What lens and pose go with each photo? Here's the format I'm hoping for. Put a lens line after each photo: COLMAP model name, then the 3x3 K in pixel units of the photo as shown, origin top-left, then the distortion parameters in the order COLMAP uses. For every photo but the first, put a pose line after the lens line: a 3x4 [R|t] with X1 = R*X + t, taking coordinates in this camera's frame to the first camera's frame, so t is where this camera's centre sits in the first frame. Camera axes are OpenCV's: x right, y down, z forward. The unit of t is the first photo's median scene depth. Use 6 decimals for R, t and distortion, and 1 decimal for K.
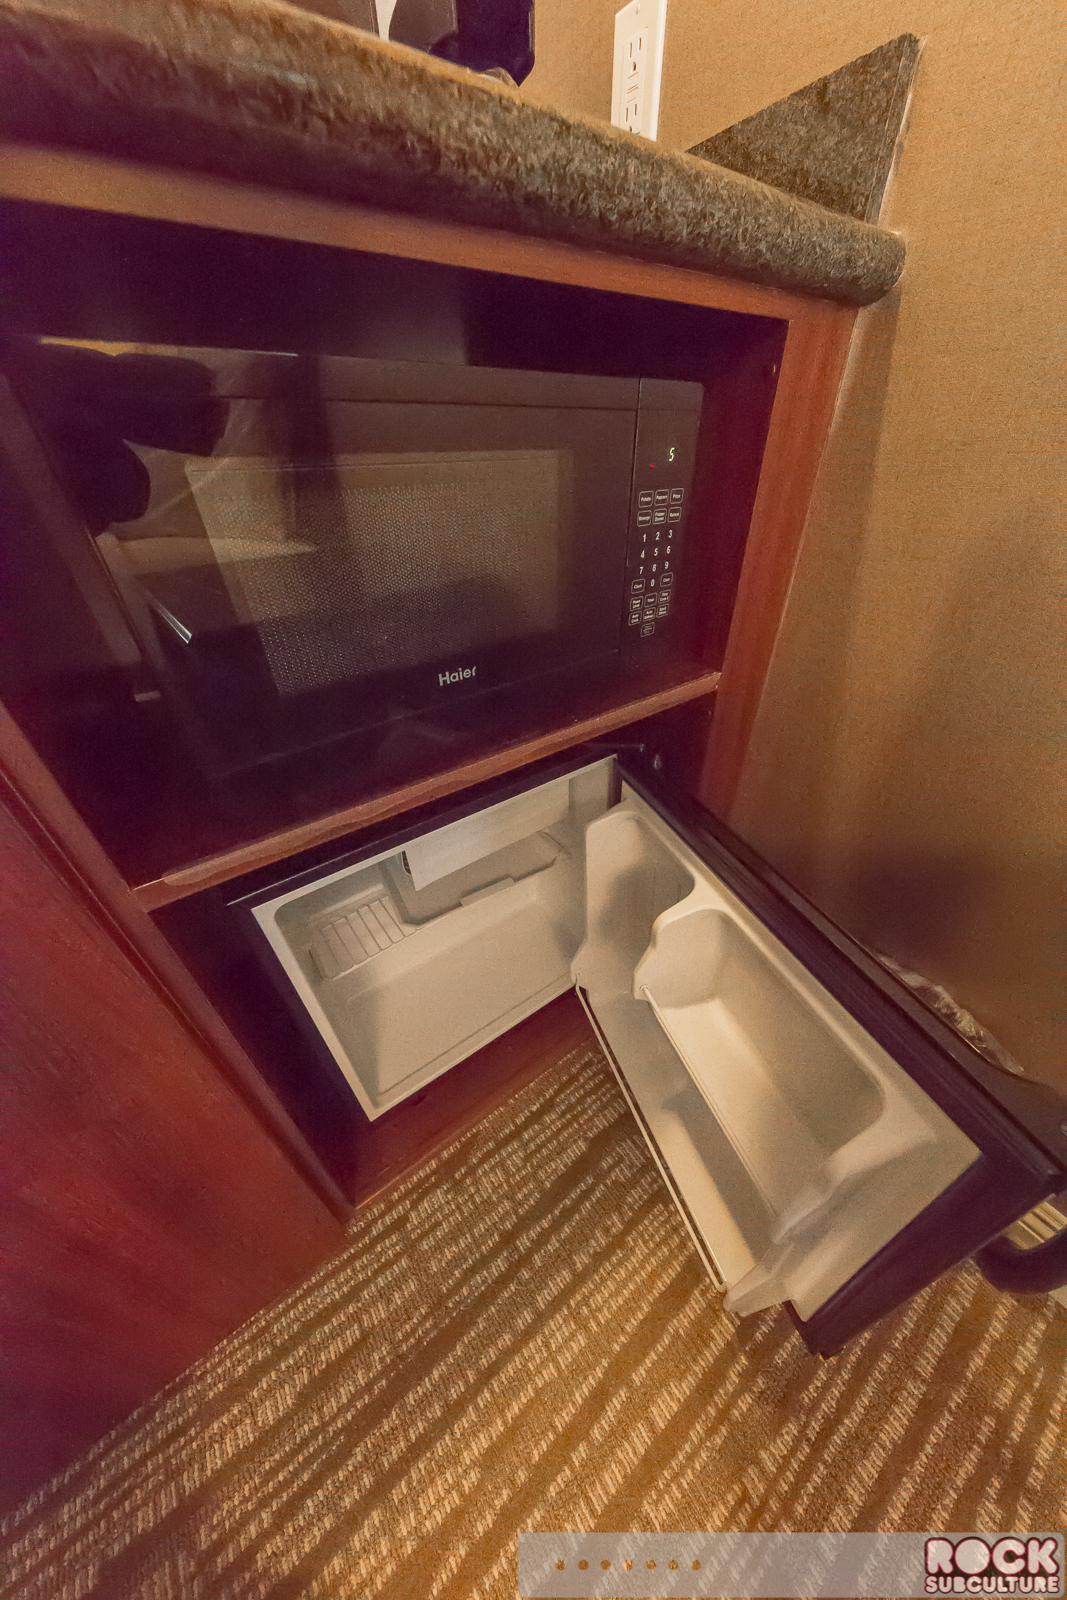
lens RADIAL K [[500.0, 0, 547.4], [0, 500.0, 800.4], [0, 0, 1]] dist [-0.001193, -0.000334]
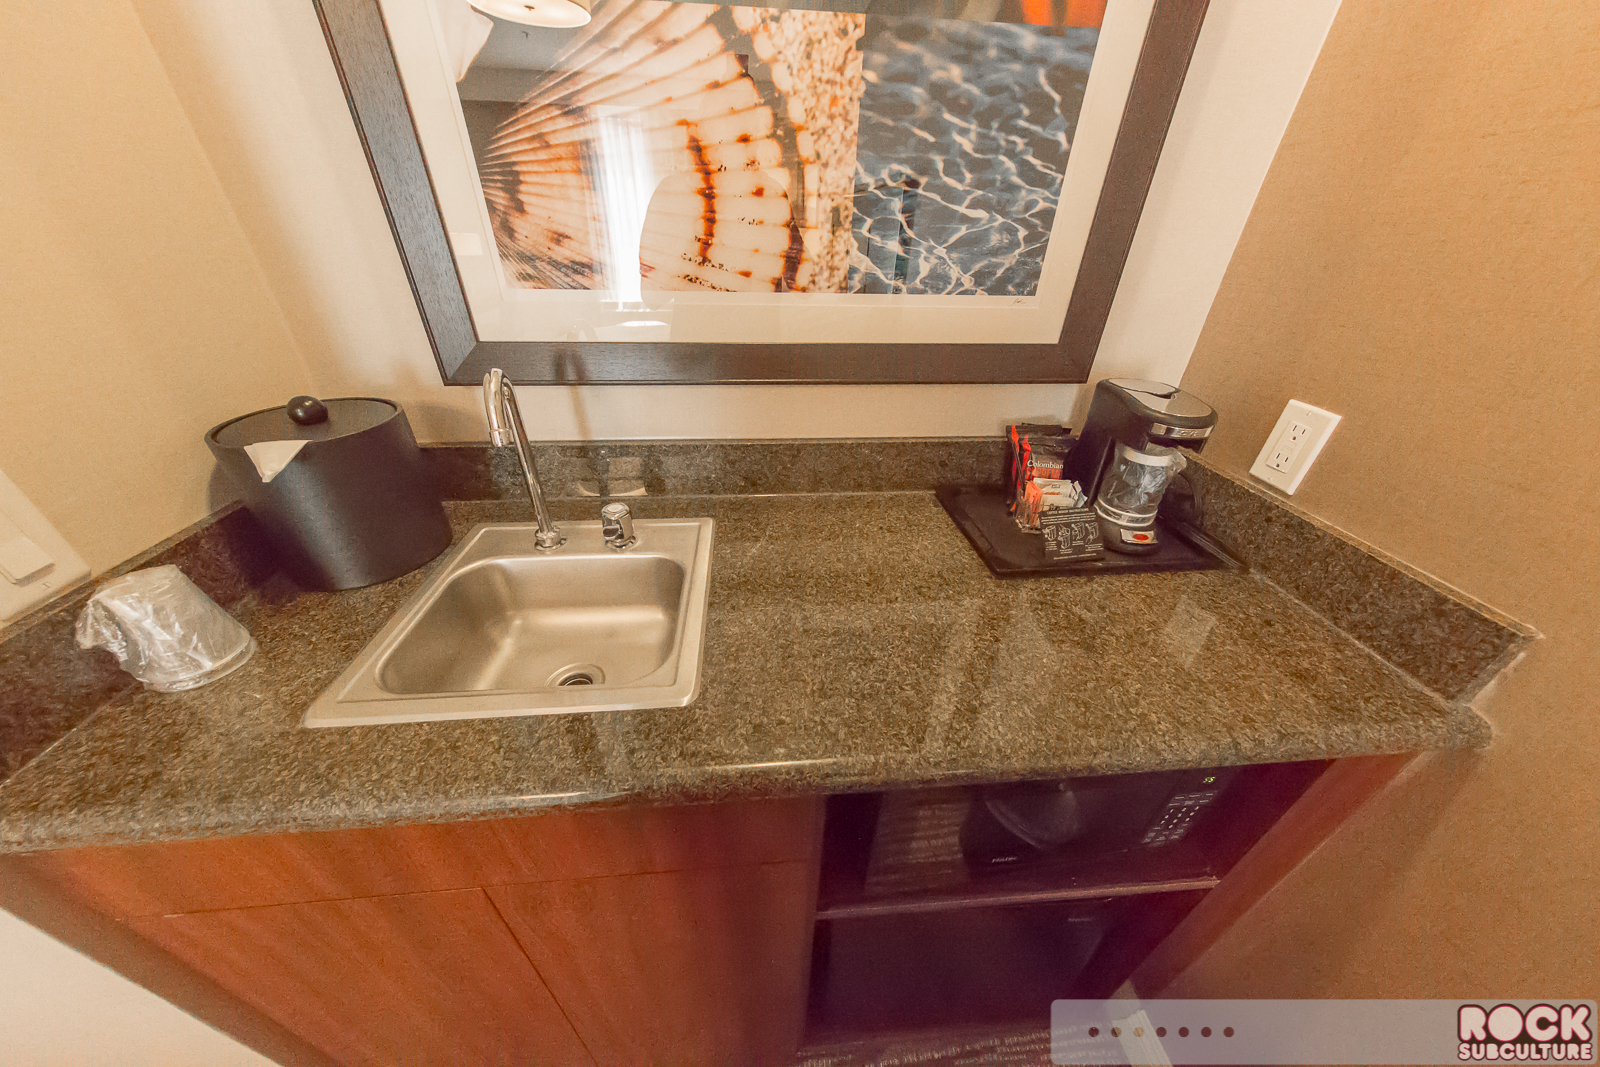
lens RADIAL K [[500.0, 0, 796.3], [0, 500.0, 532.2], [0, 0, 1]] dist [-0.001193, -0.000334]
pose [[0.843980, 0.308462, -0.438804, -0.239367], [-0.337491, 0.941245, 0.012541, -0.691039], [0.416890, 0.137508, 0.898495, -0.604657]]
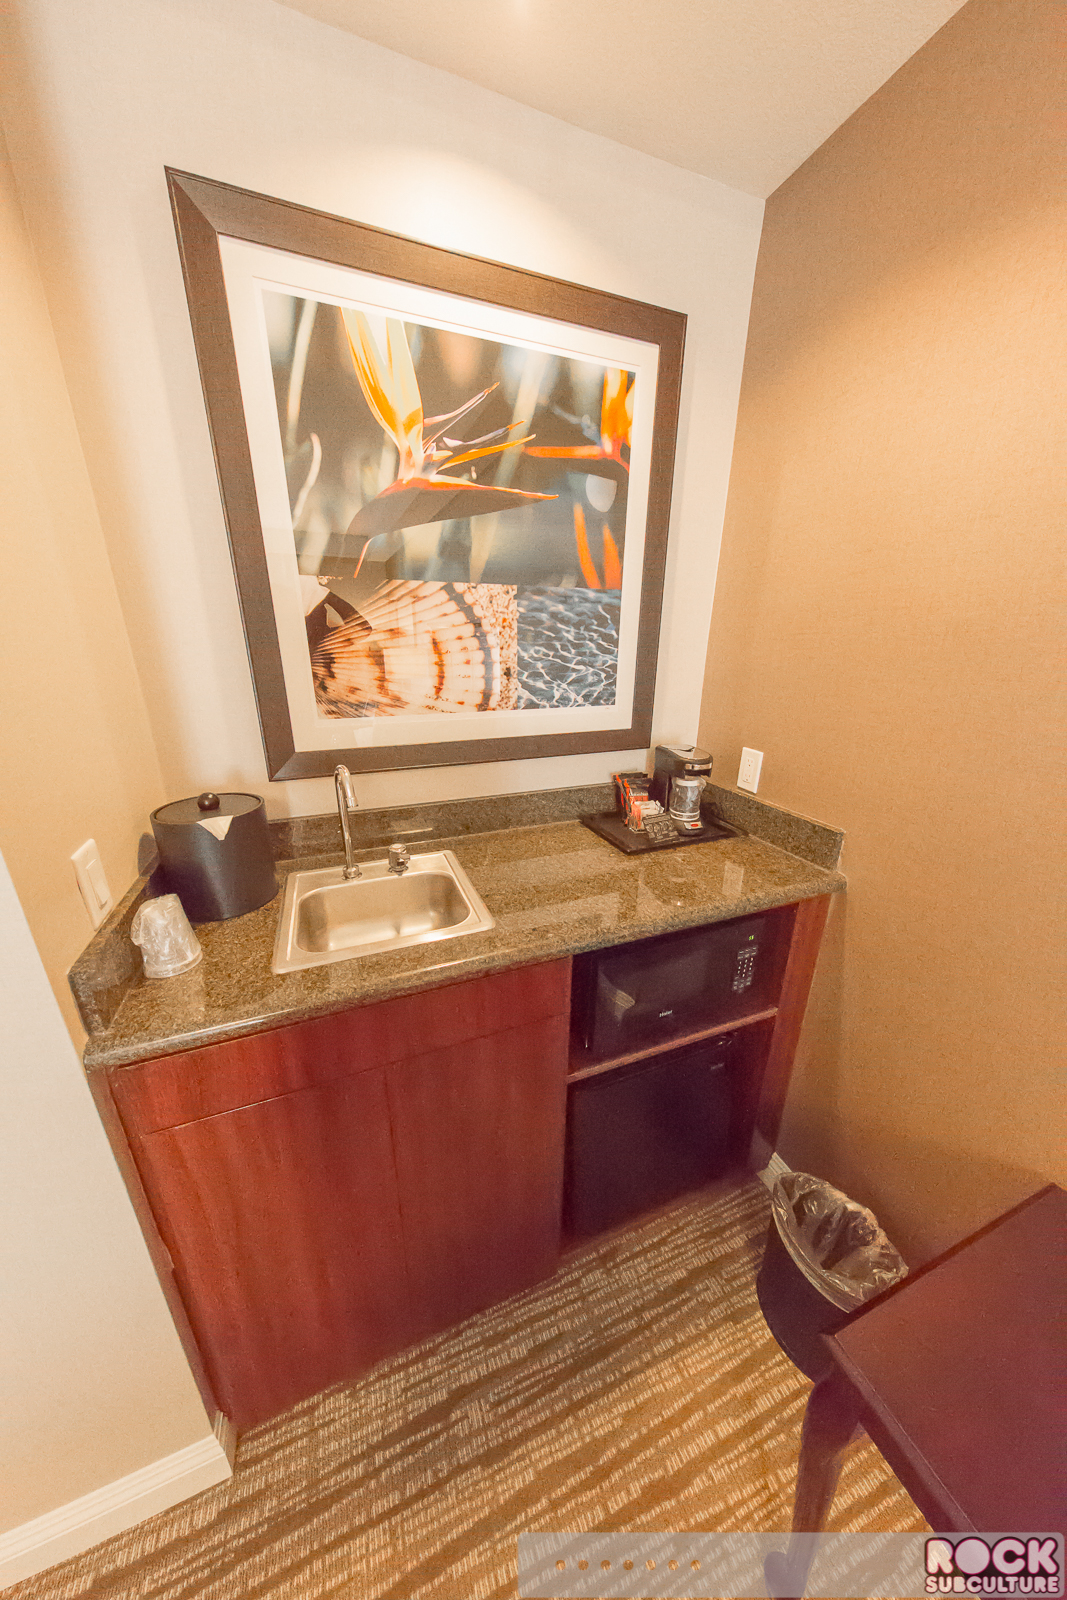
lens RADIAL K [[500.0, 0, 530.3], [0, 500.0, 806.3], [0, 0, 1]] dist [-0.001193, -0.000334]
pose [[0.962364, 0.106663, -0.249959, -0.217429], [-0.173125, 0.949596, -0.261334, -0.324105], [0.209485, 0.294772, 0.932323, -1.400264]]
